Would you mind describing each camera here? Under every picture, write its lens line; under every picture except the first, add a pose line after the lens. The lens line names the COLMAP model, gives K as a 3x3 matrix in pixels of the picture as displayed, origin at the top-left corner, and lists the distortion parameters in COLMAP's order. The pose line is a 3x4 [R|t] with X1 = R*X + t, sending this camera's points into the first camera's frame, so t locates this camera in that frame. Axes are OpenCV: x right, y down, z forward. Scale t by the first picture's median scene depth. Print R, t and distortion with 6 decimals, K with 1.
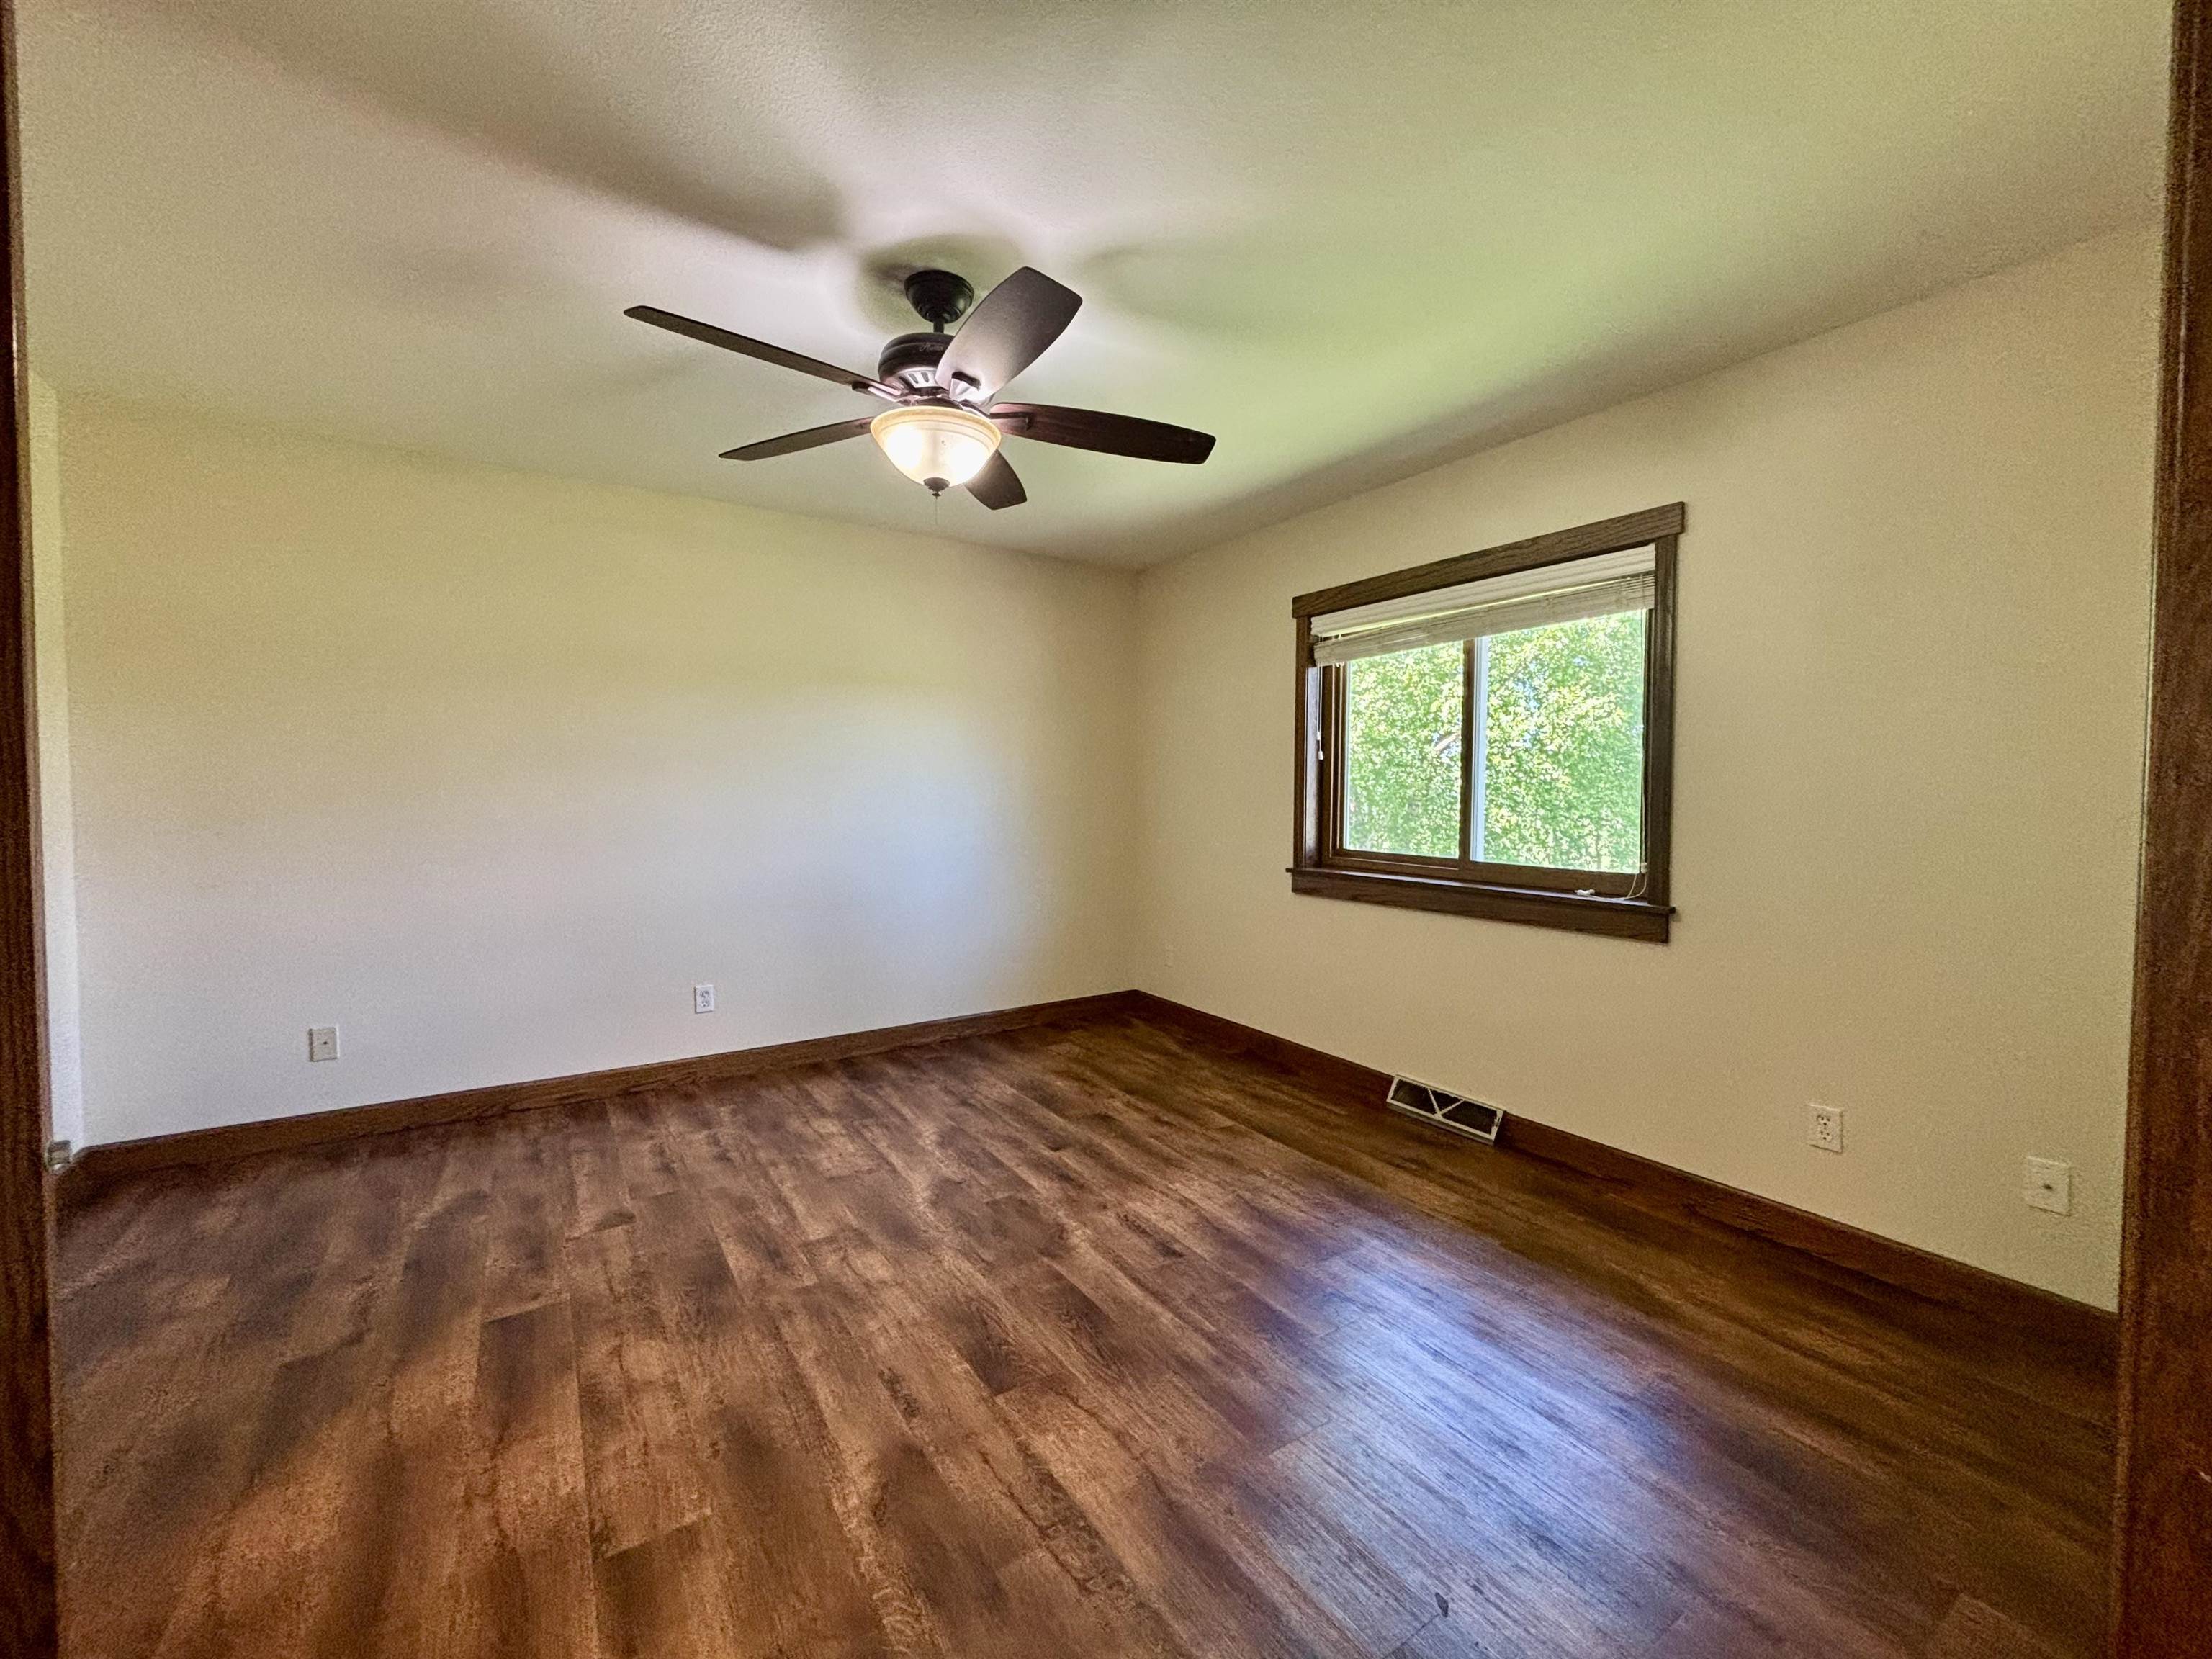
lens RADIAL K [[891.4, 0, 1096.5], [0, 891.4, 808.0], [0, 0, 1]] dist [0.012539, -0.000179]
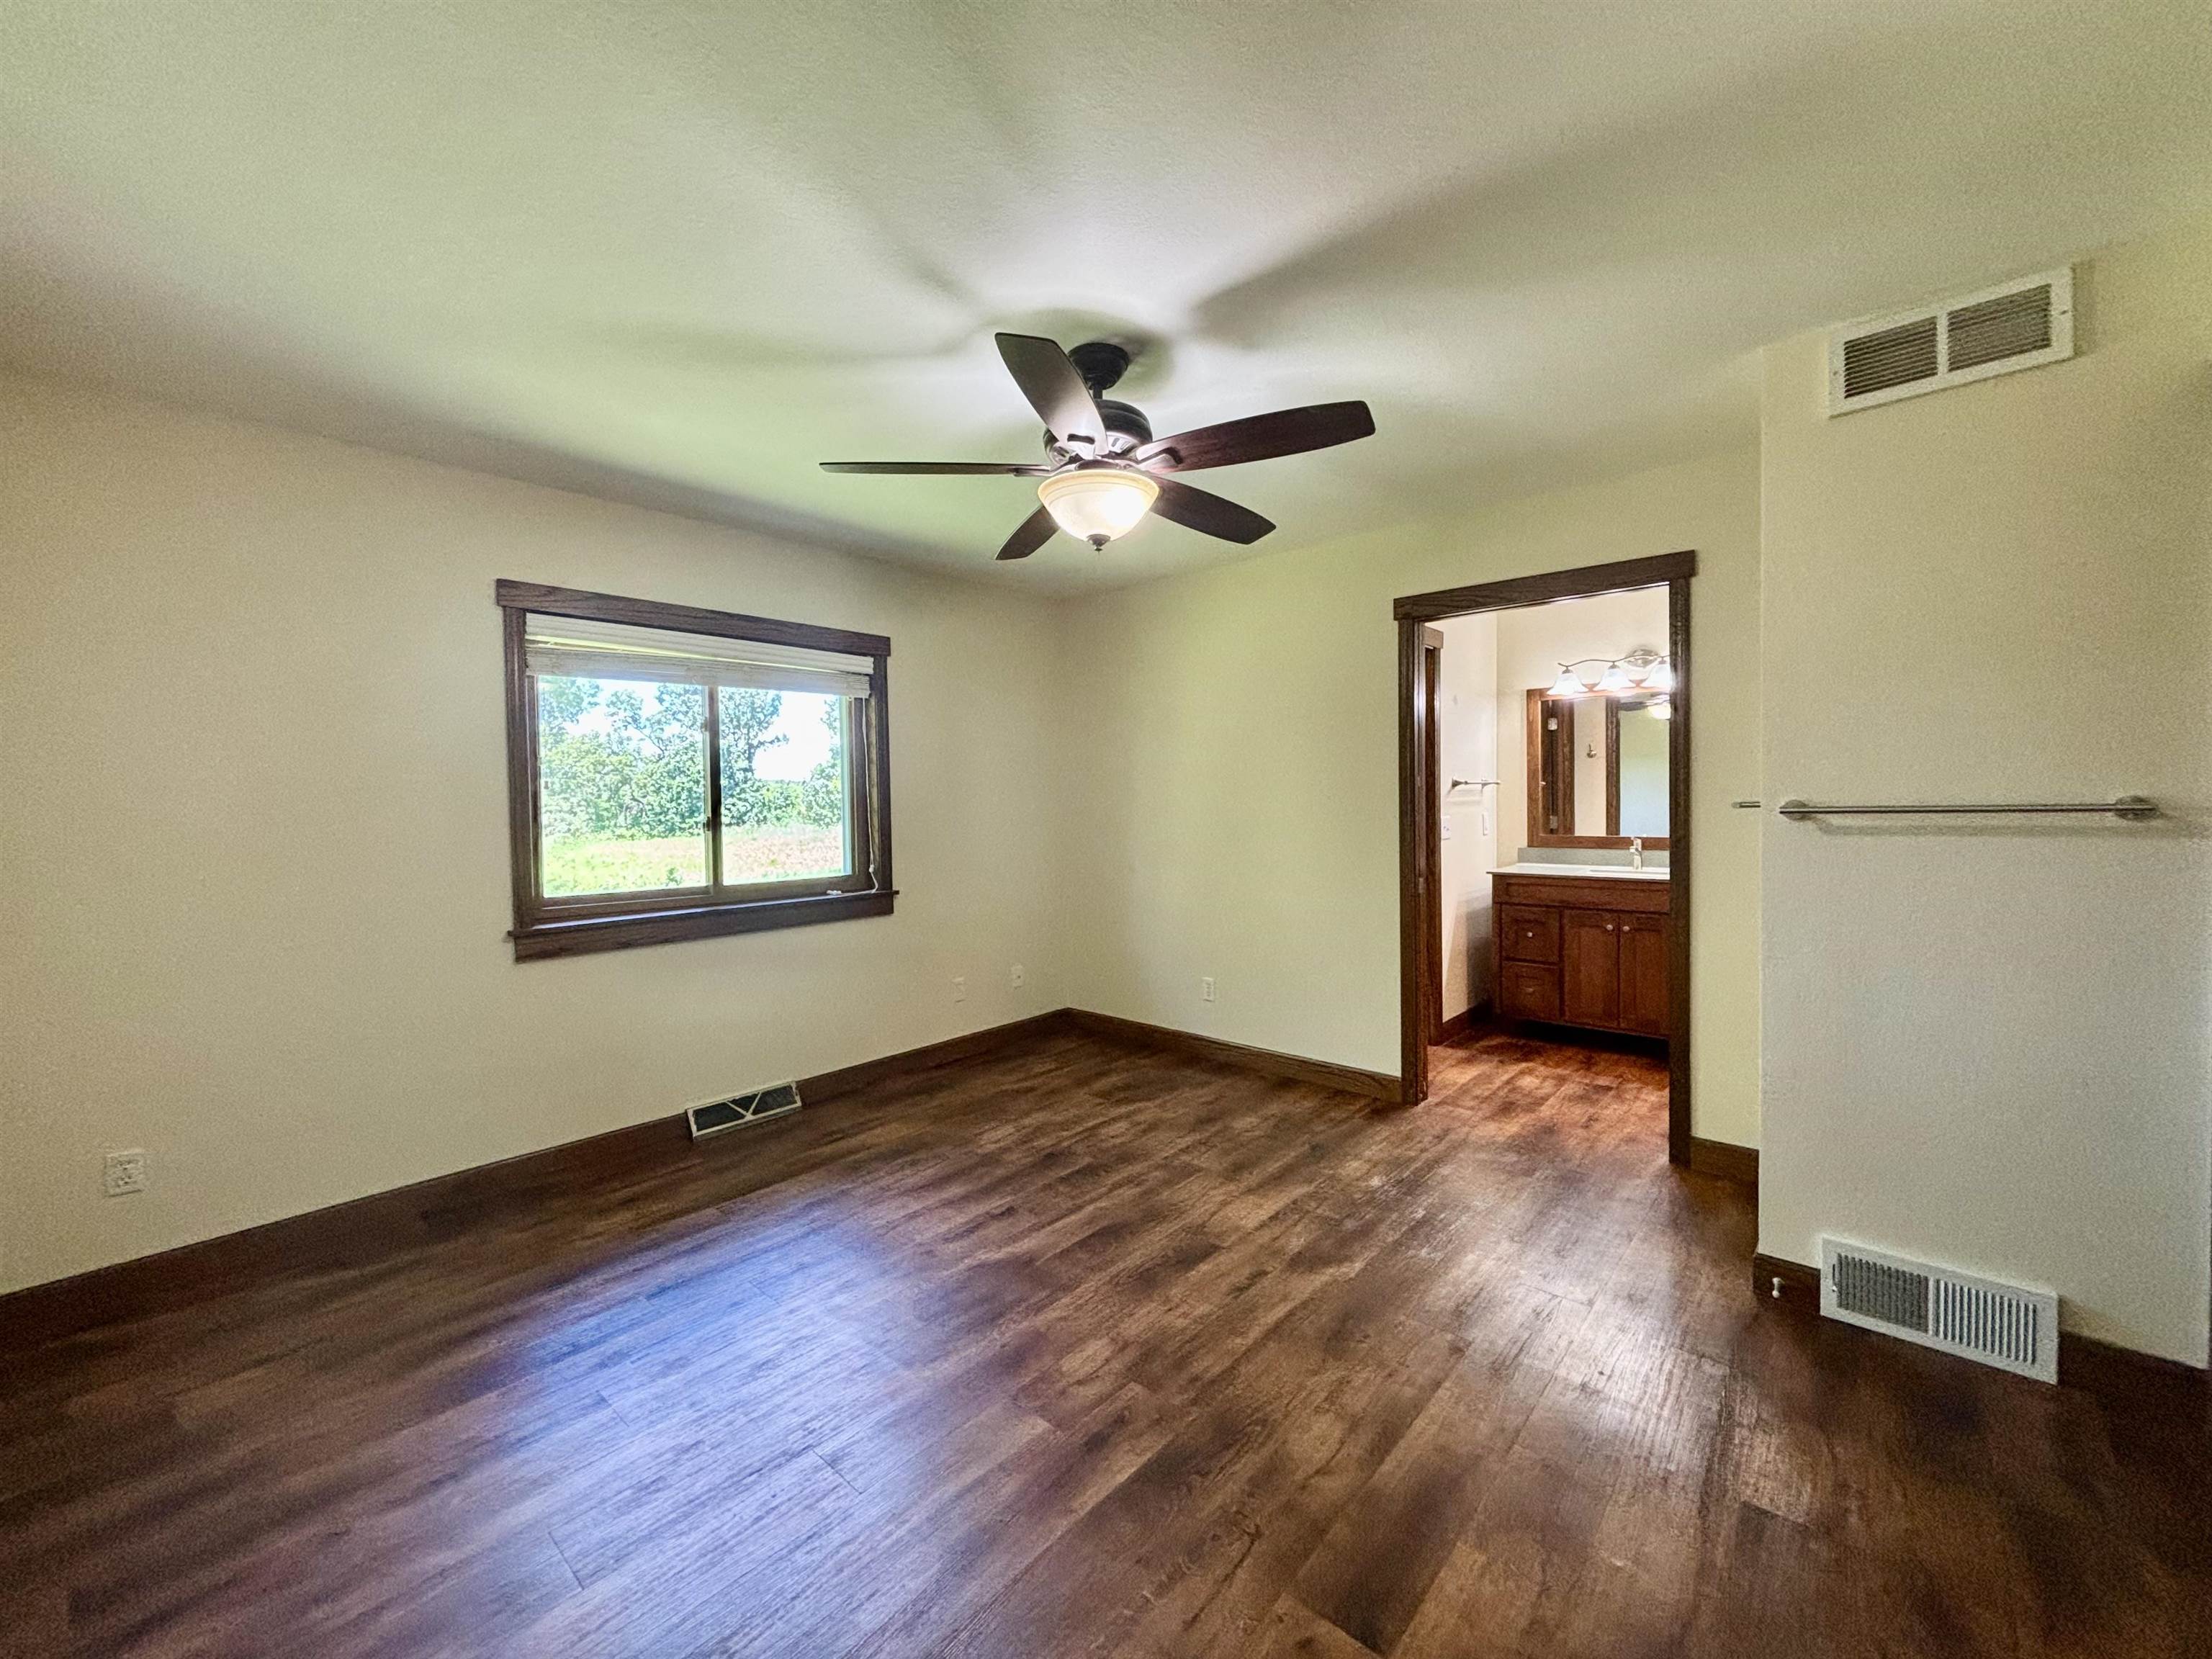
lens RADIAL K [[891.4, 0, 1104.8], [0, 891.4, 816.1], [0, 0, 1]] dist [0.012539, -0.000179]
pose [[-0.260654, -0.015019, 0.965315, -1.019727], [0.041857, 0.998763, 0.026841, -0.049416], [-0.964524, 0.047402, -0.259703, 1.090453]]
